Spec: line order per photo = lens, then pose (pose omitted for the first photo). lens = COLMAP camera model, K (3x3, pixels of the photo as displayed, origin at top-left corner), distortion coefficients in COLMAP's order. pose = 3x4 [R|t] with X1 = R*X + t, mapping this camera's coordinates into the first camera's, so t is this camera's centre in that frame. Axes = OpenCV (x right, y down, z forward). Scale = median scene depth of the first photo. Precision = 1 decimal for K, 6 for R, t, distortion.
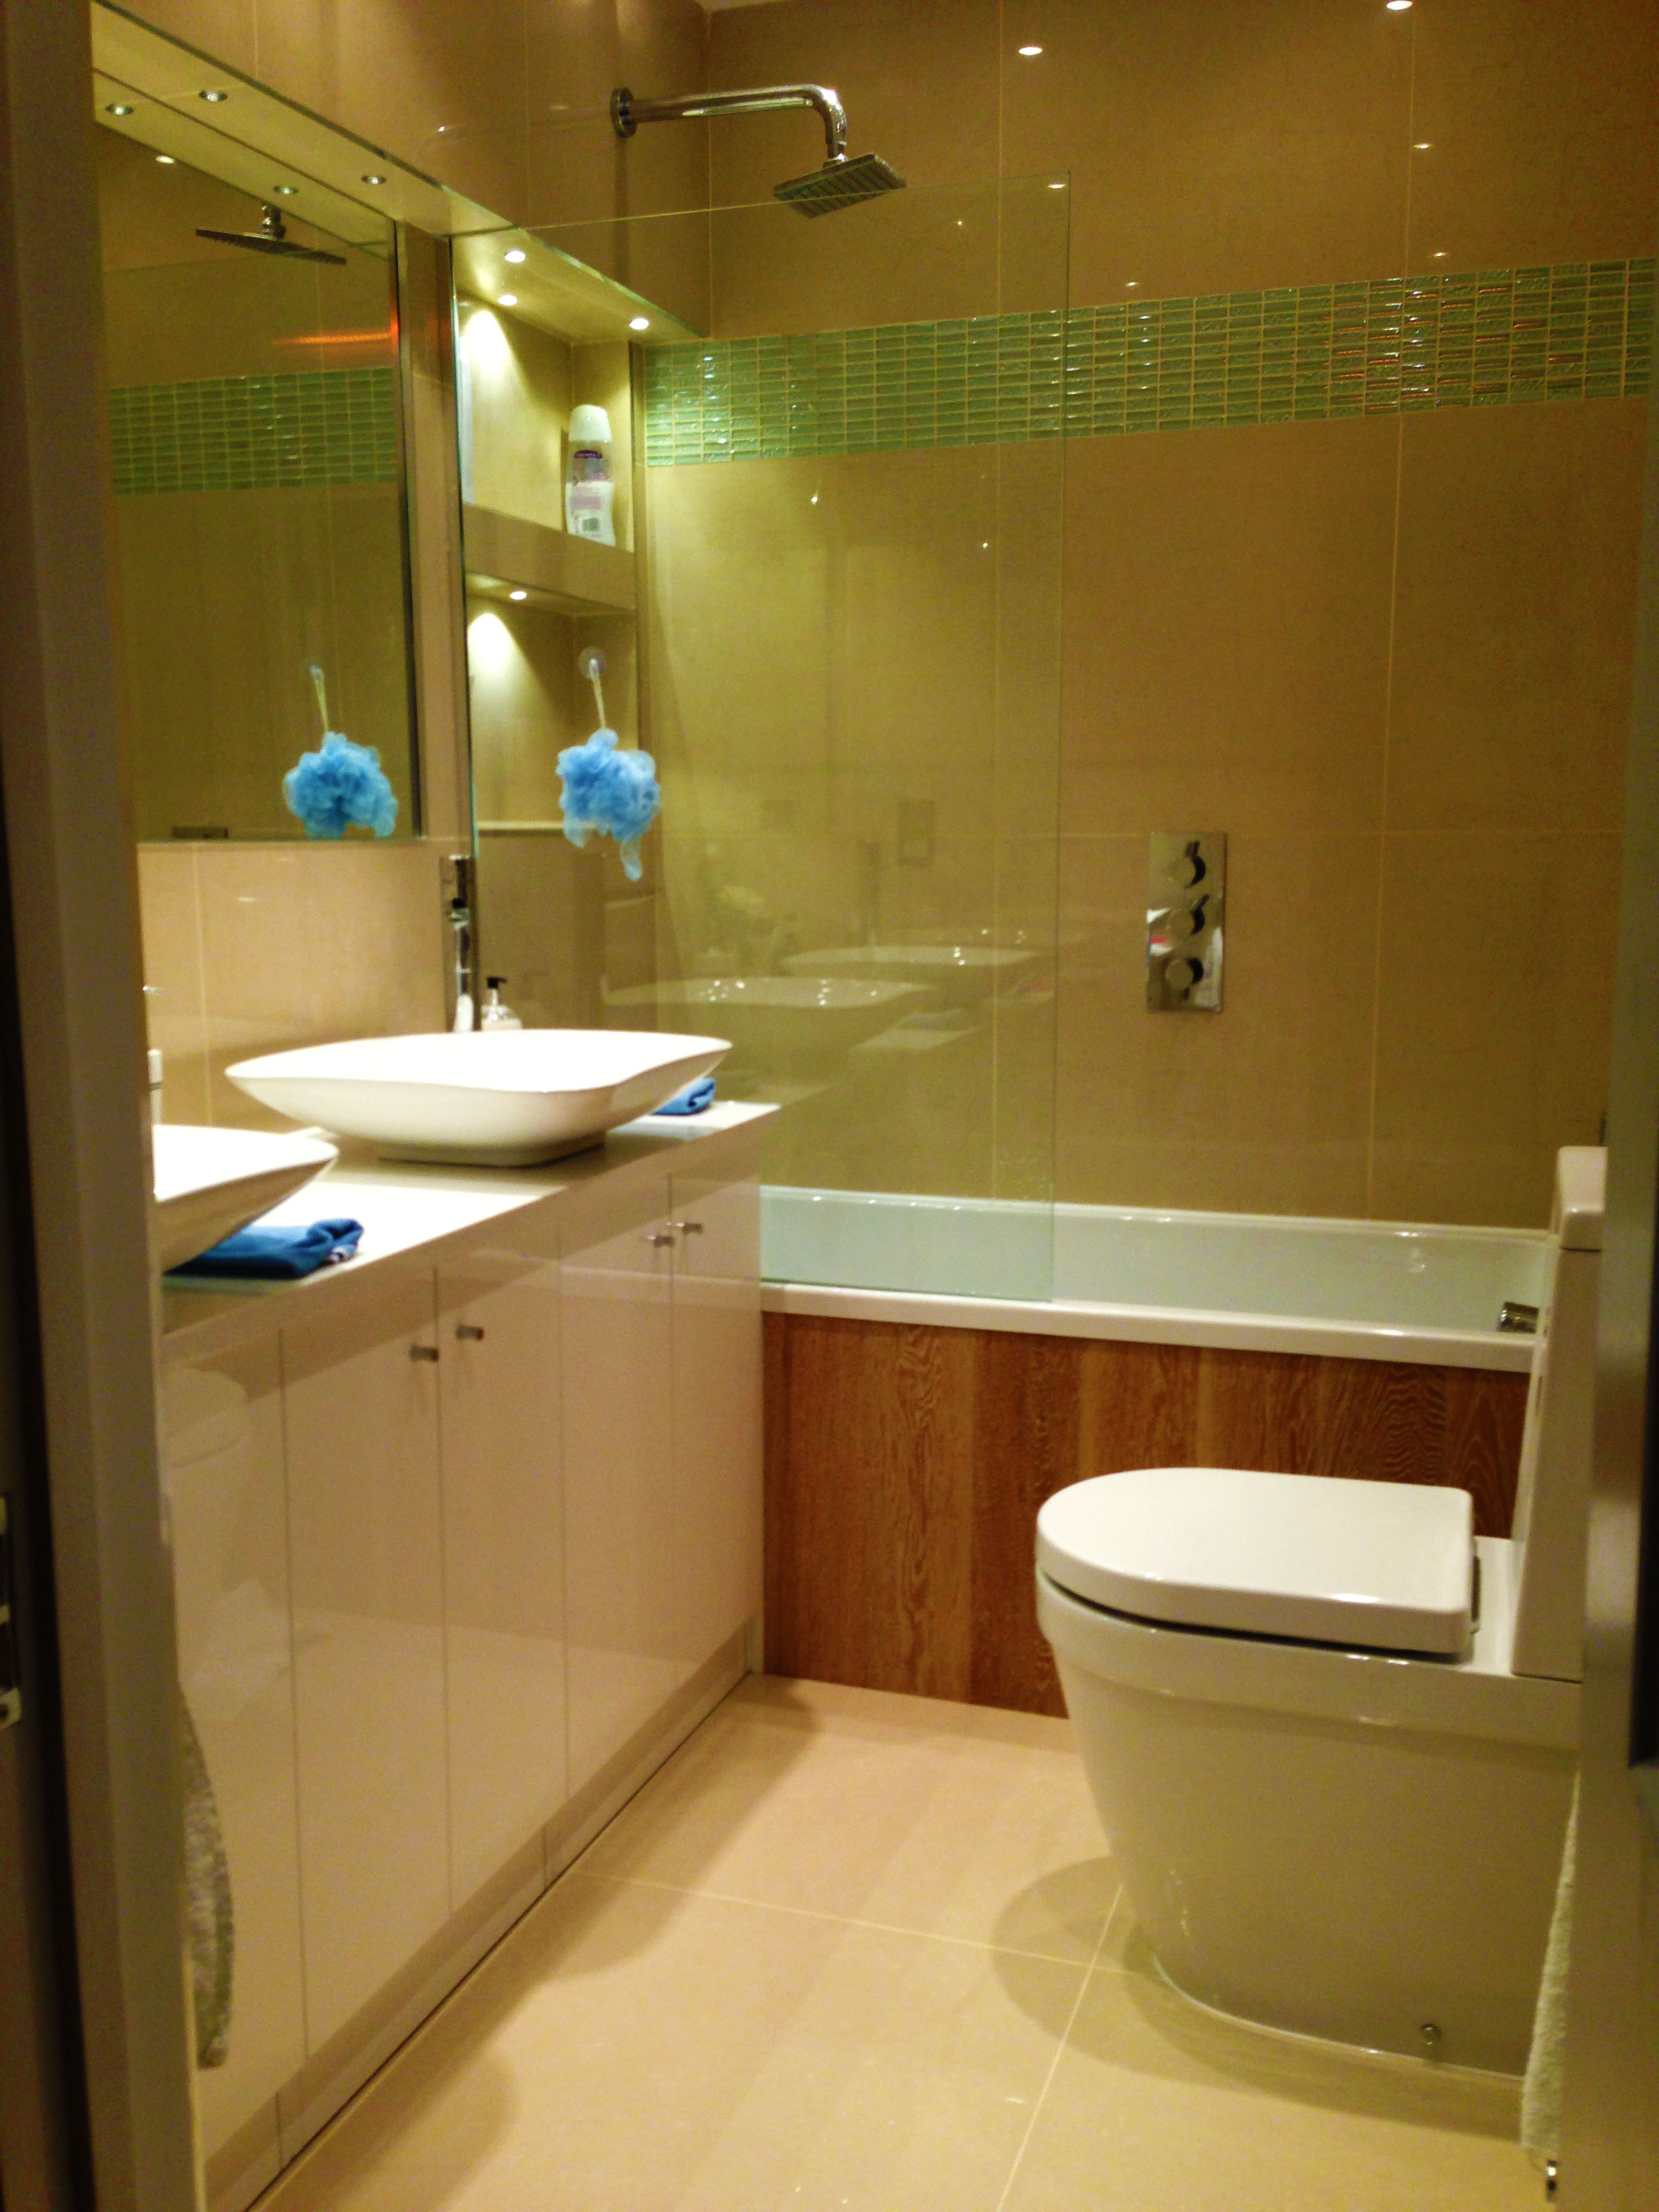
lens RADIAL K [[2049.9, 0, 829.5], [0, 2049.9, 1106.0], [0, 0, 1]] dist [0.044531, 0.004639]
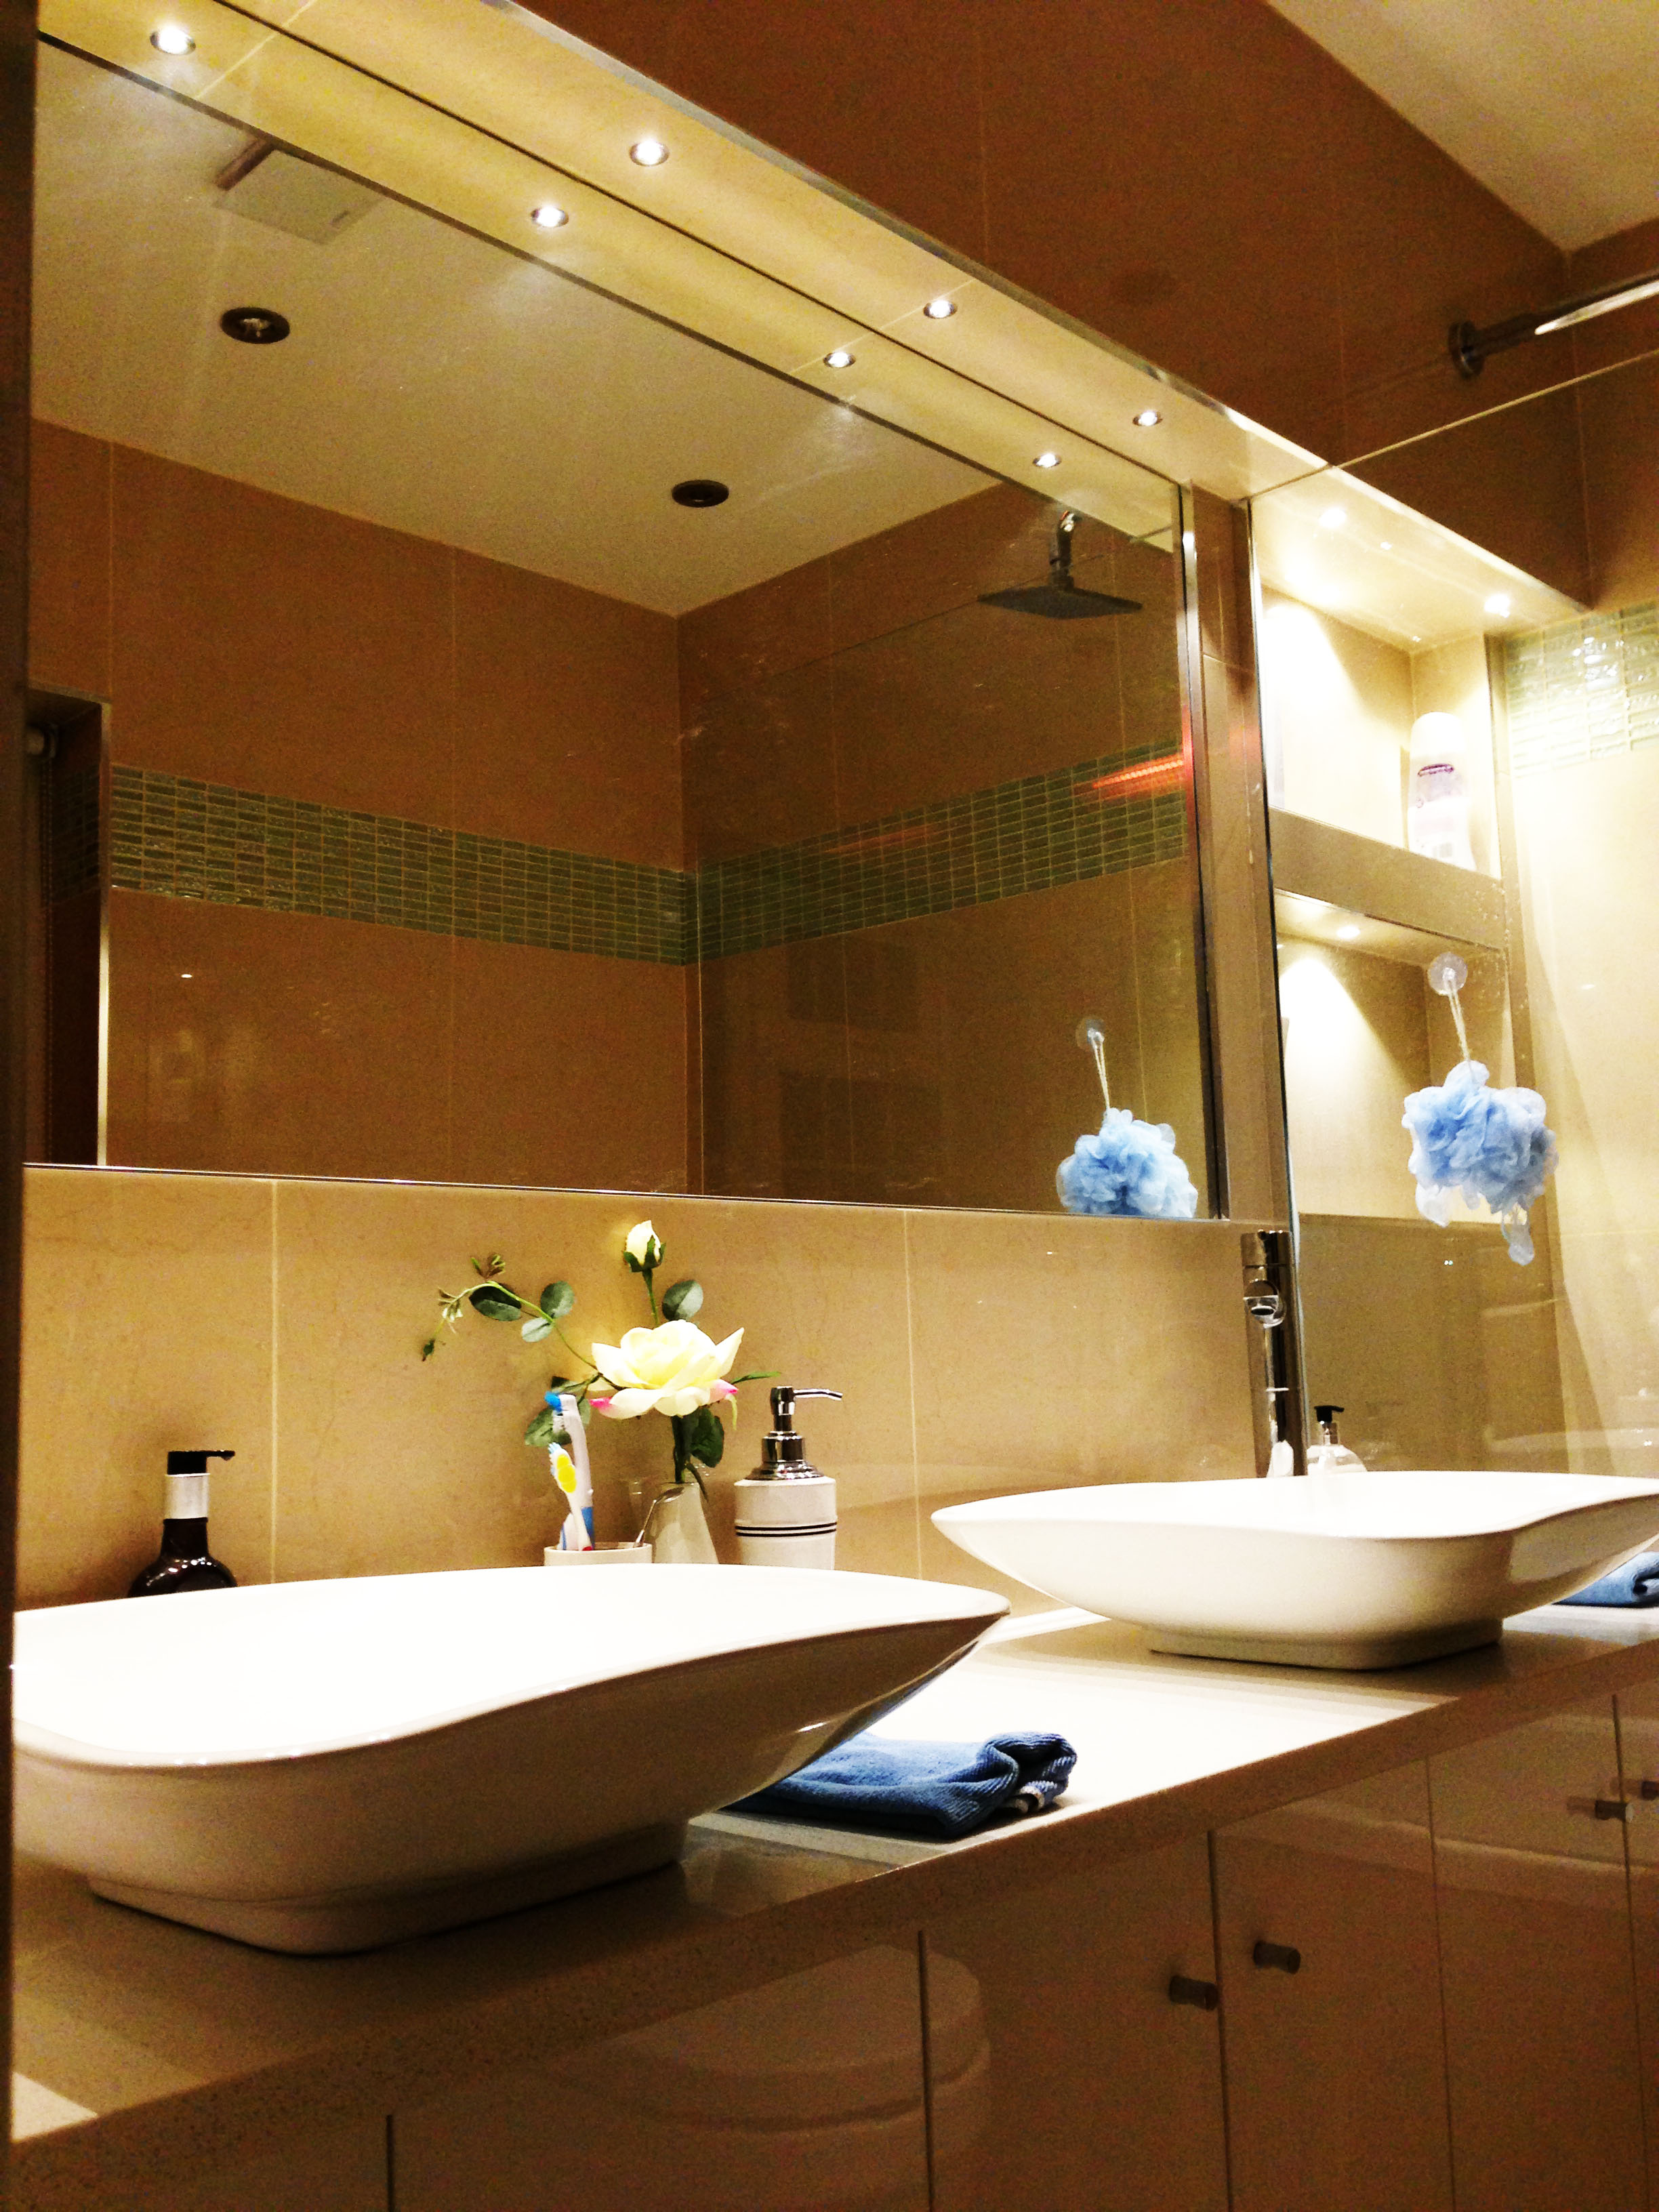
lens RADIAL K [[2049.9, 0, 829.5], [0, 2049.9, 1106.0], [0, 0, 1]] dist [0.044531, 0.004639]
pose [[0.914703, -0.074030, -0.397287, -0.028208], [-0.028826, 0.968622, -0.246860, 0.018161], [0.403096, 0.237256, 0.883868, 0.266801]]
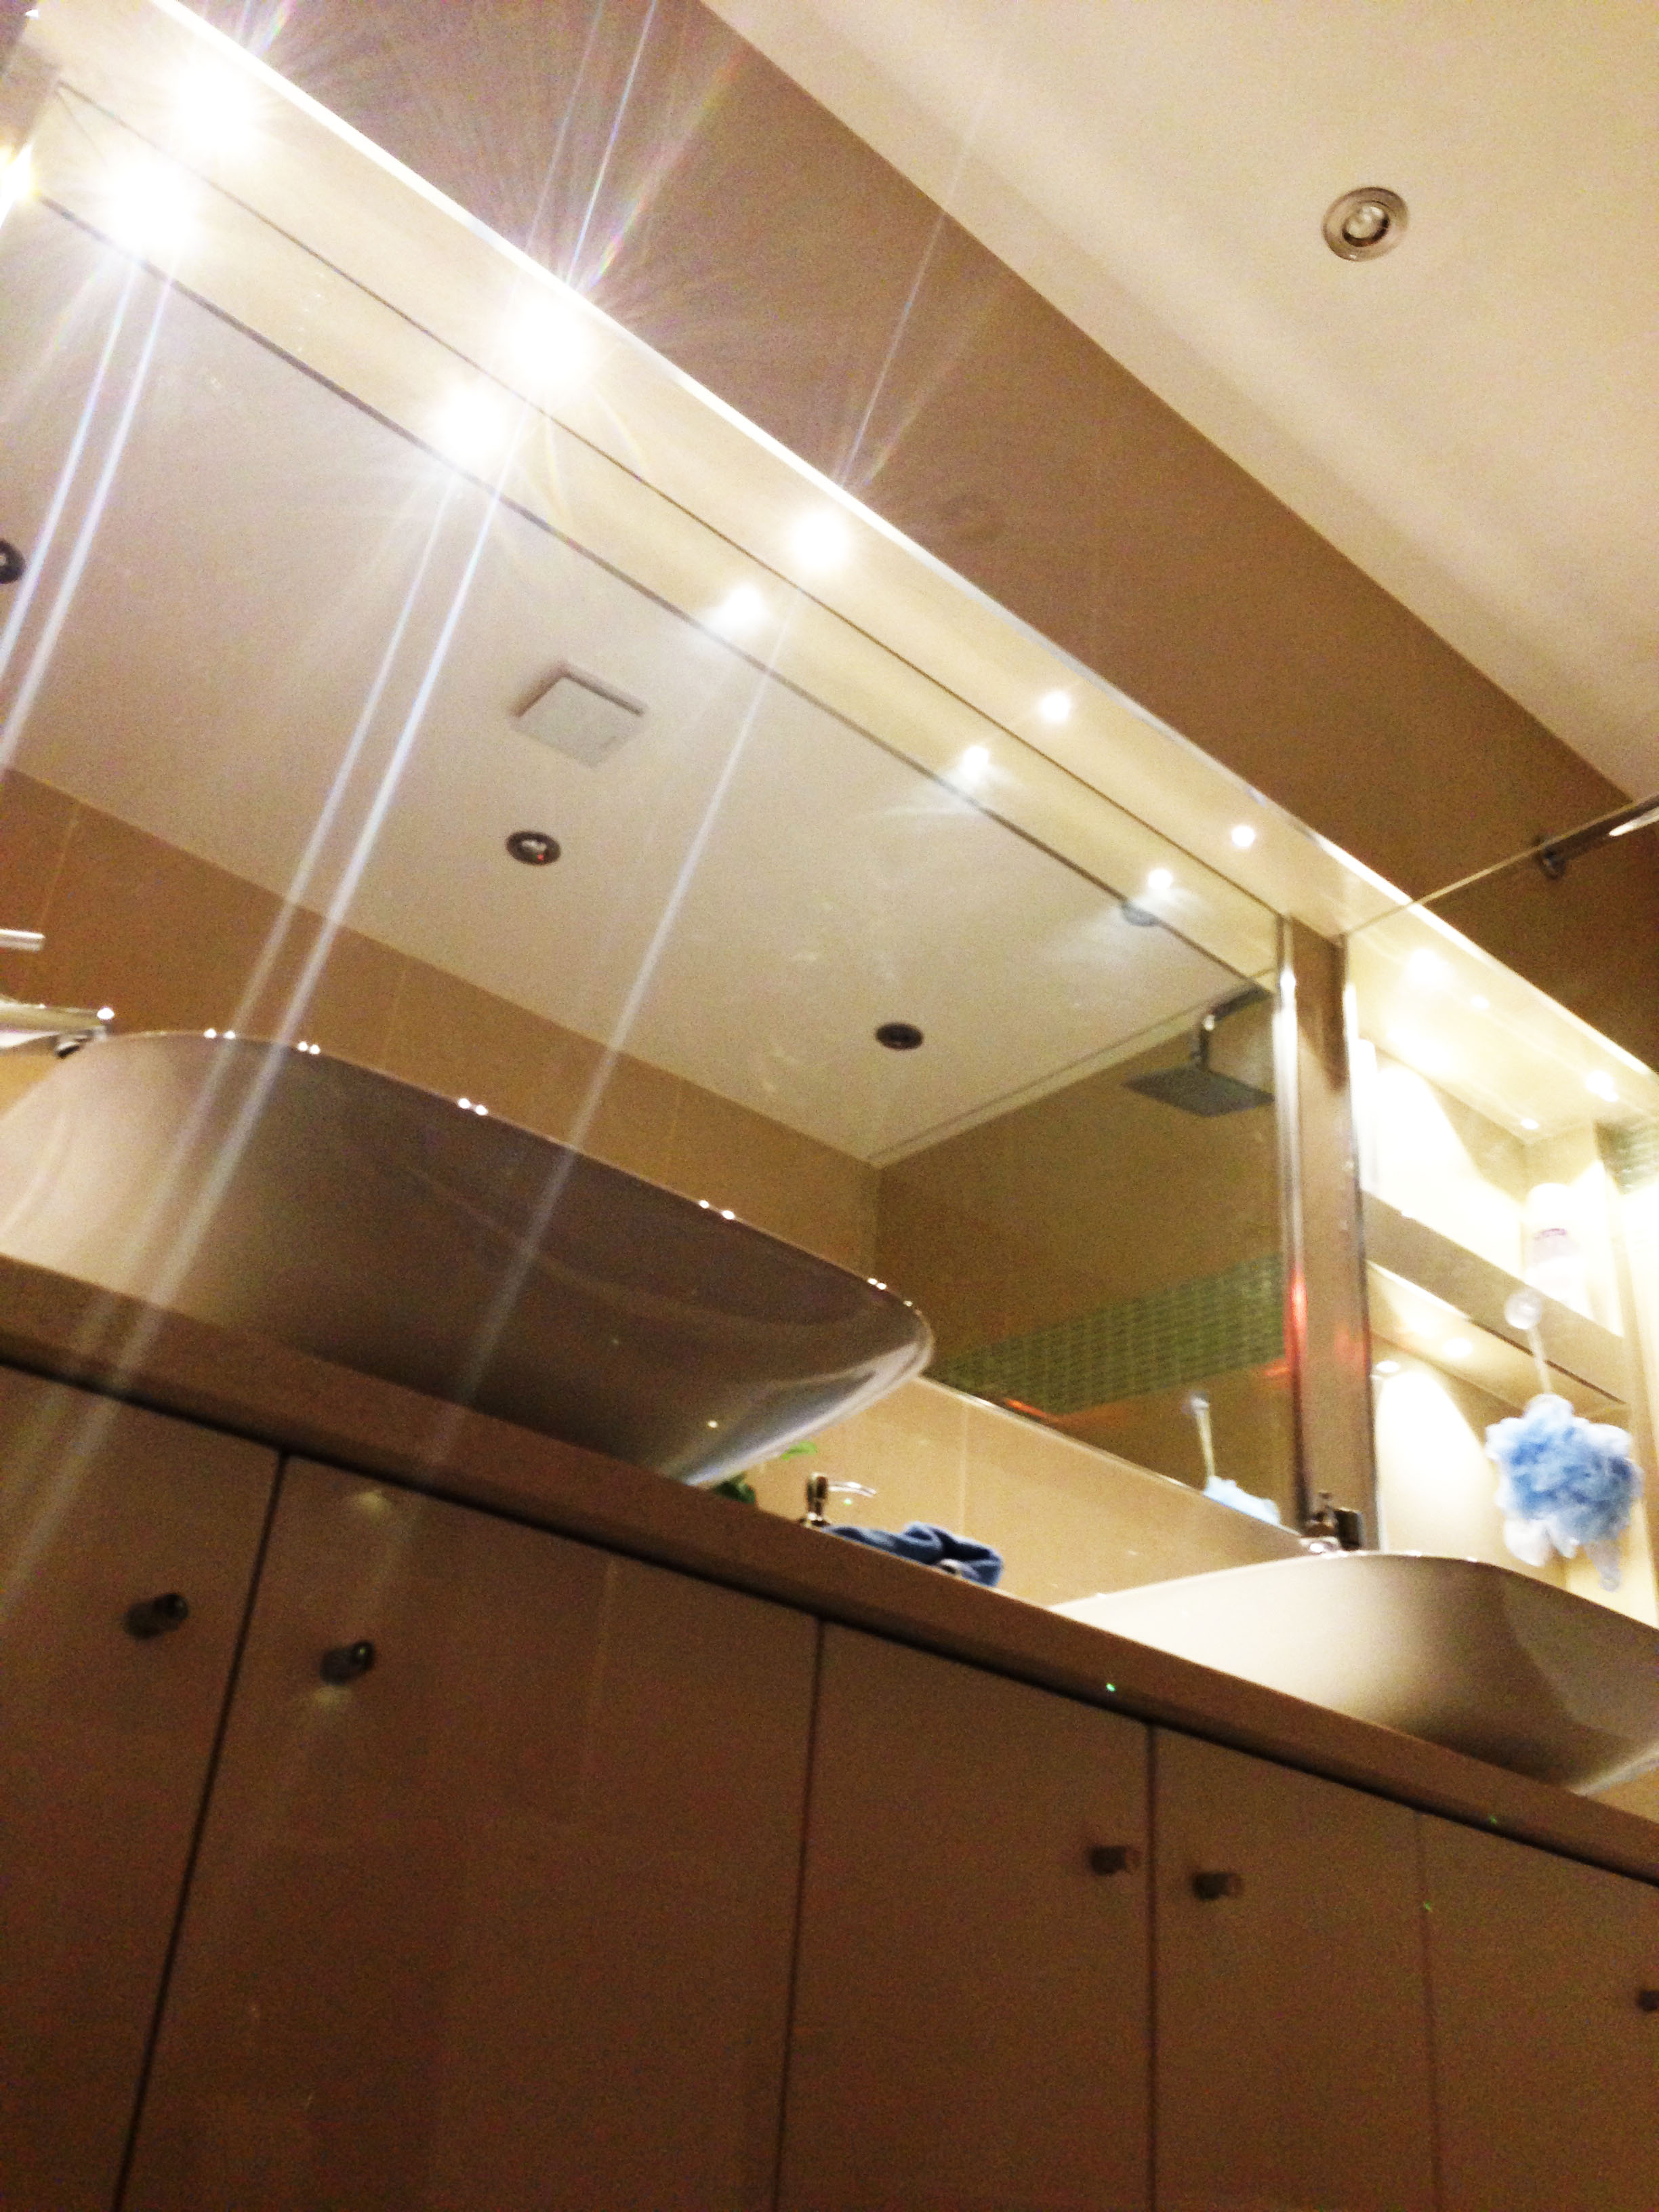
lens RADIAL K [[2008.0, 0, 876.2], [0, 2008.0, 1101.7], [0, 0, 1]] dist [0.108838, 0.001691]
pose [[0.881943, -0.171326, -0.439118, 0.017200], [-0.134490, 0.801413, -0.582795, 0.193701], [0.451763, 0.573049, 0.683758, 0.319325]]
